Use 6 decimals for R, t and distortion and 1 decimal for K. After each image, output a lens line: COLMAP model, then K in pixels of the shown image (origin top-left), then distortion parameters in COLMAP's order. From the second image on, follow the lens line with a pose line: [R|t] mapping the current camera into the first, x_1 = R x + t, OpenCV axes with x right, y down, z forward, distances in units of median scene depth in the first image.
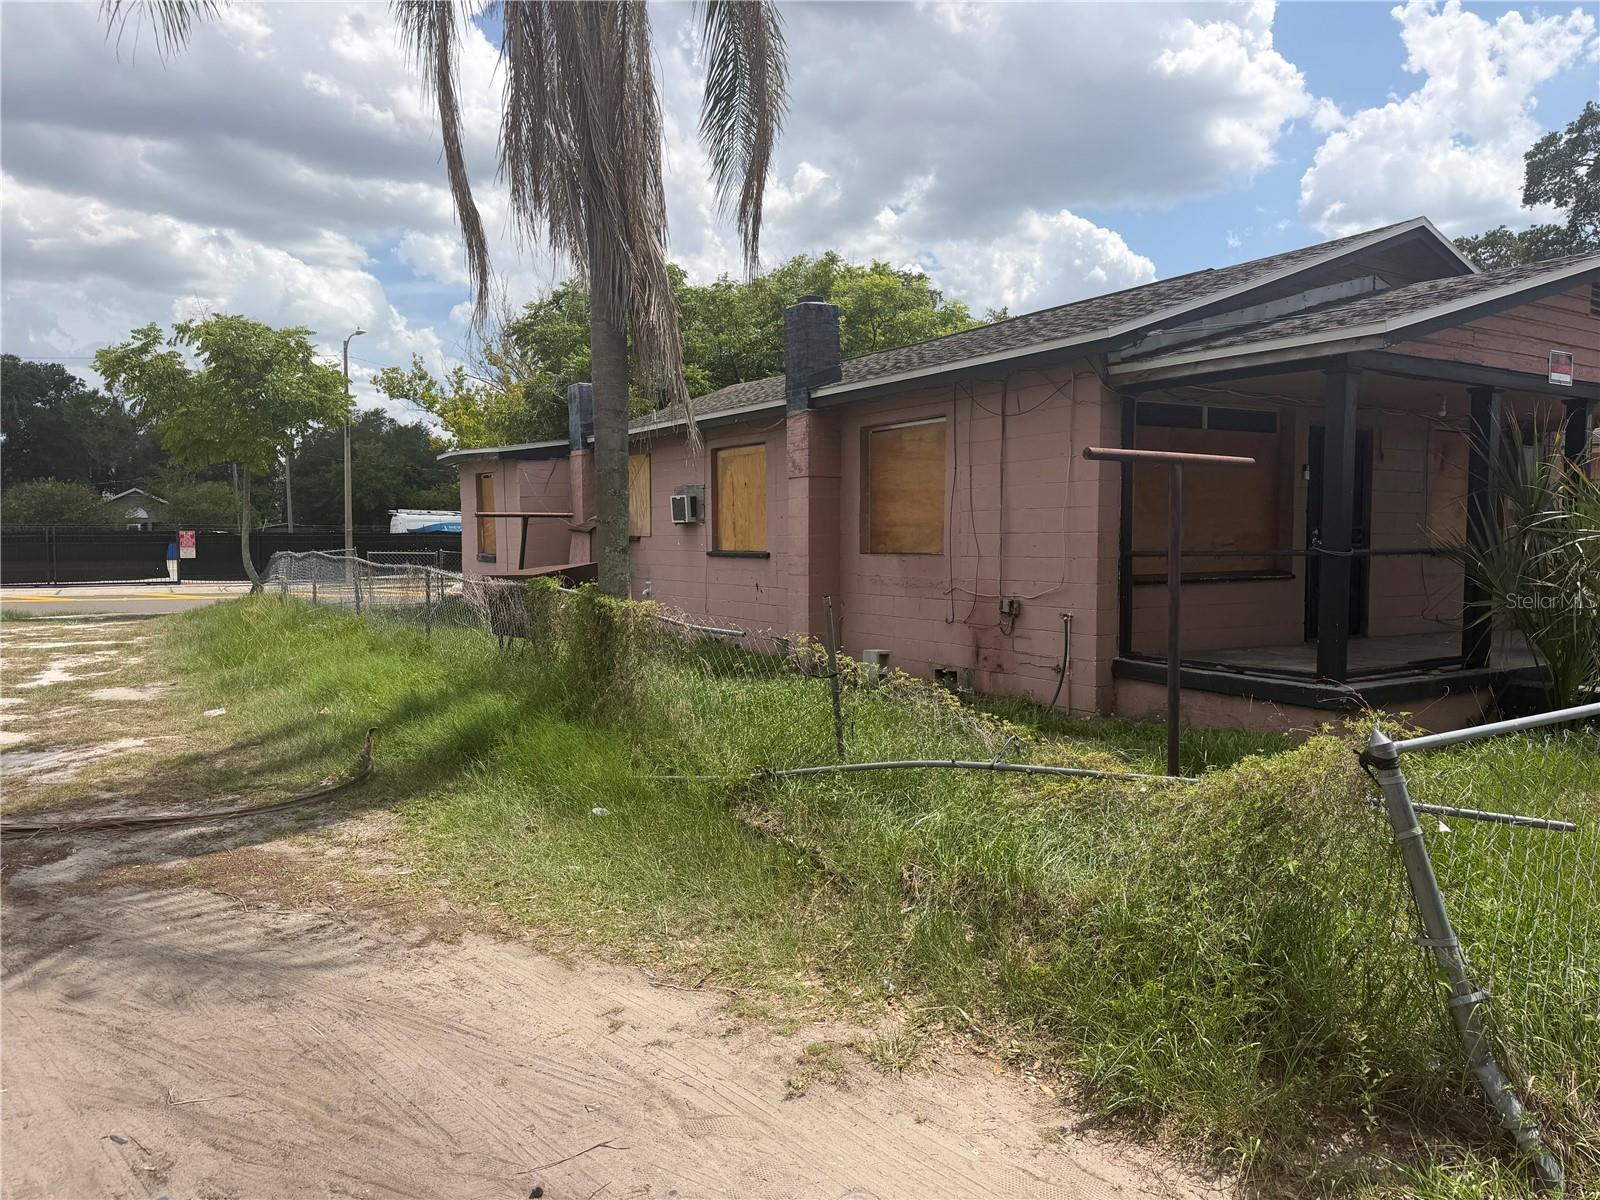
lens RADIAL K [[1113.3, 0, 800.0], [0, 1113.3, 600.0], [0, 0, 1]] dist [0.150921, -0.264372]
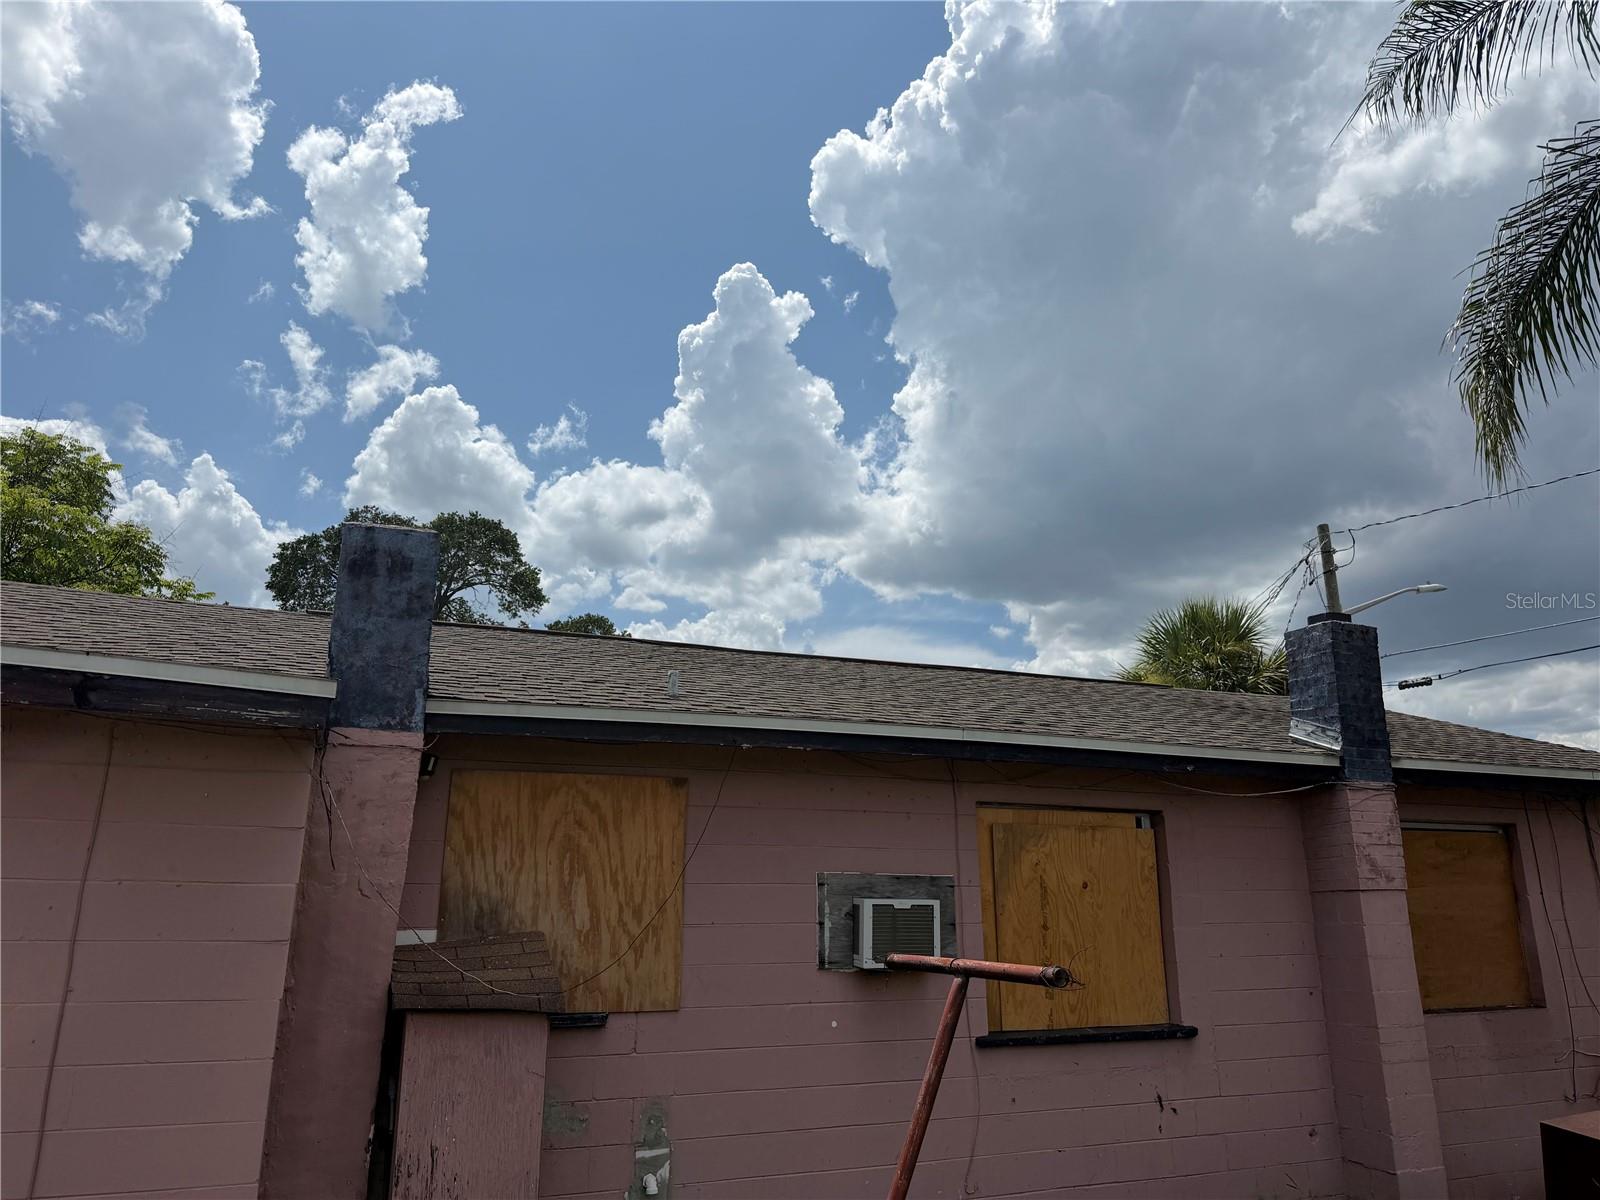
lens RADIAL K [[1117.4, 0, 800.0], [0, 1117.4, 600.0], [0, 0, 1]] dist [0.110981, -0.165619]
pose [[0.185391, 0.266888, 0.945728, -0.624217], [0.065470, 0.956918, -0.282880, -0.095435], [-0.980481, 0.114361, 0.159930, 1.070247]]
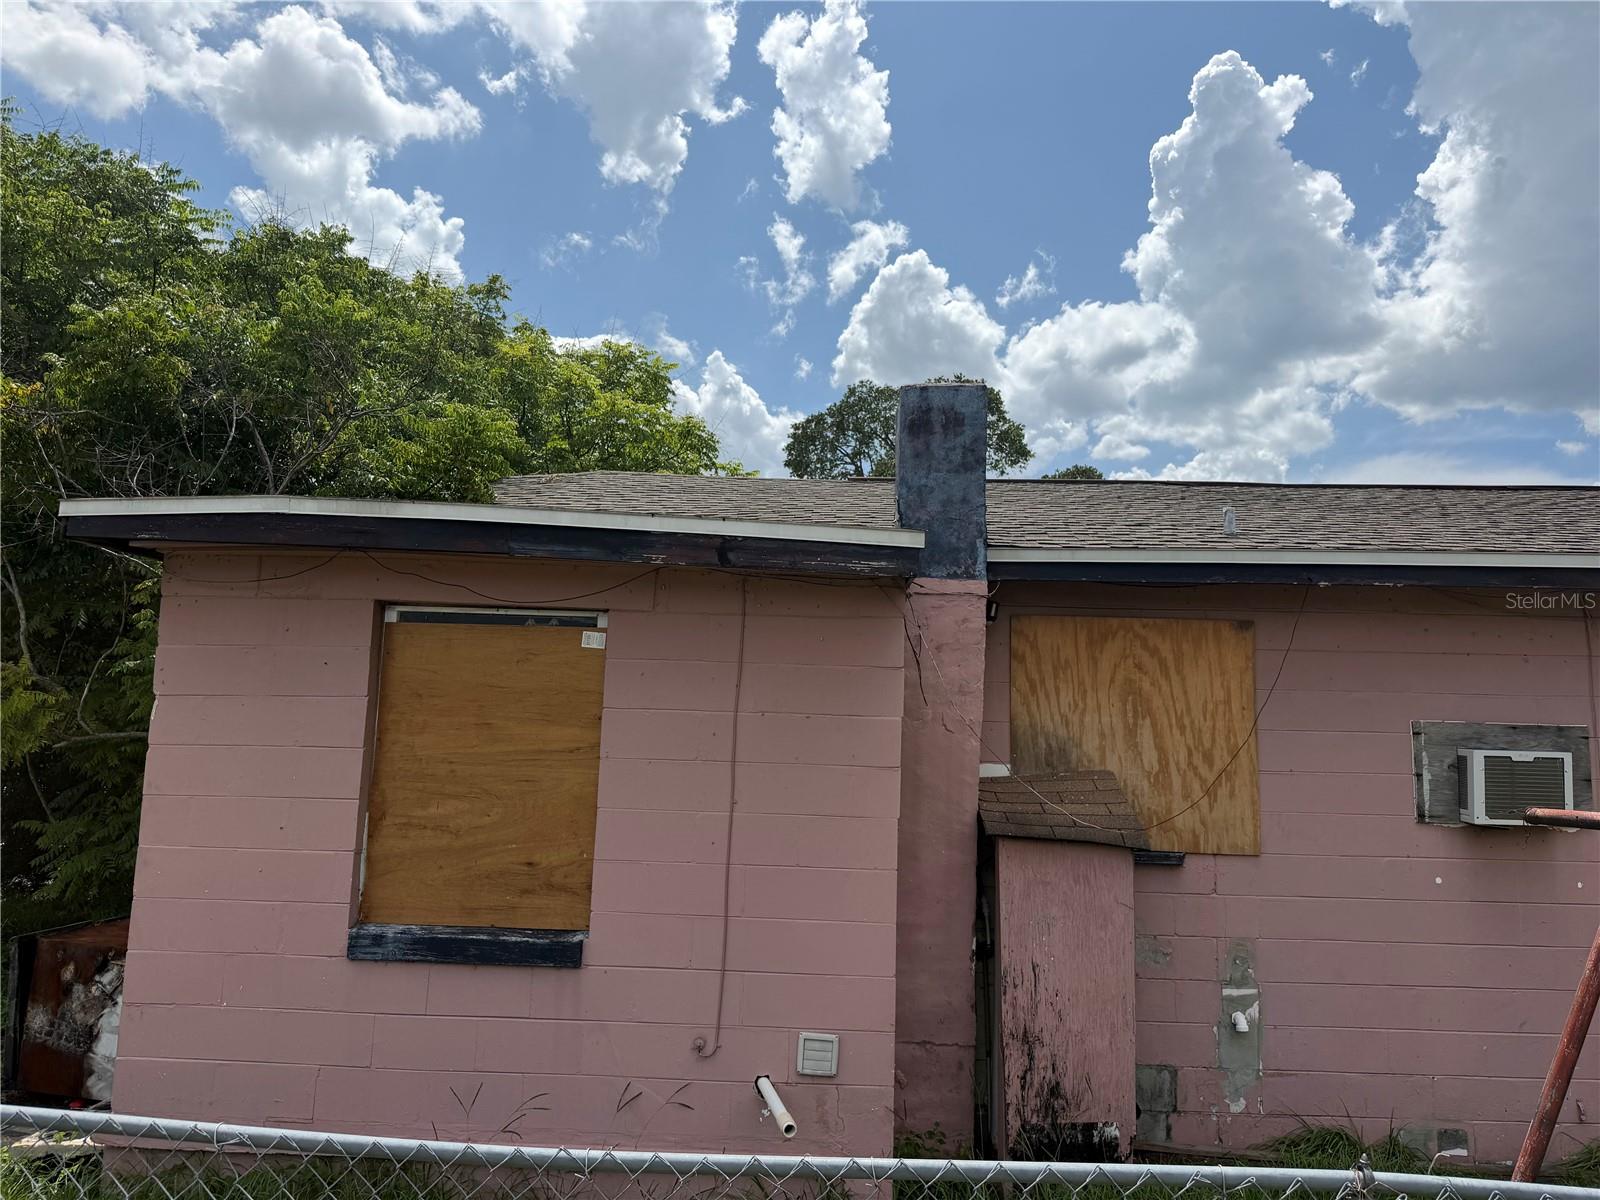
lens RADIAL K [[1113.3, 0, 800.0], [0, 1113.3, 600.0], [0, 0, 1]] dist [0.150921, -0.264372]
pose [[0.572570, 0.130882, 0.809341, -0.632331], [0.027240, 0.983593, -0.178332, -0.093087], [-0.819403, 0.124154, 0.559611, 1.101995]]
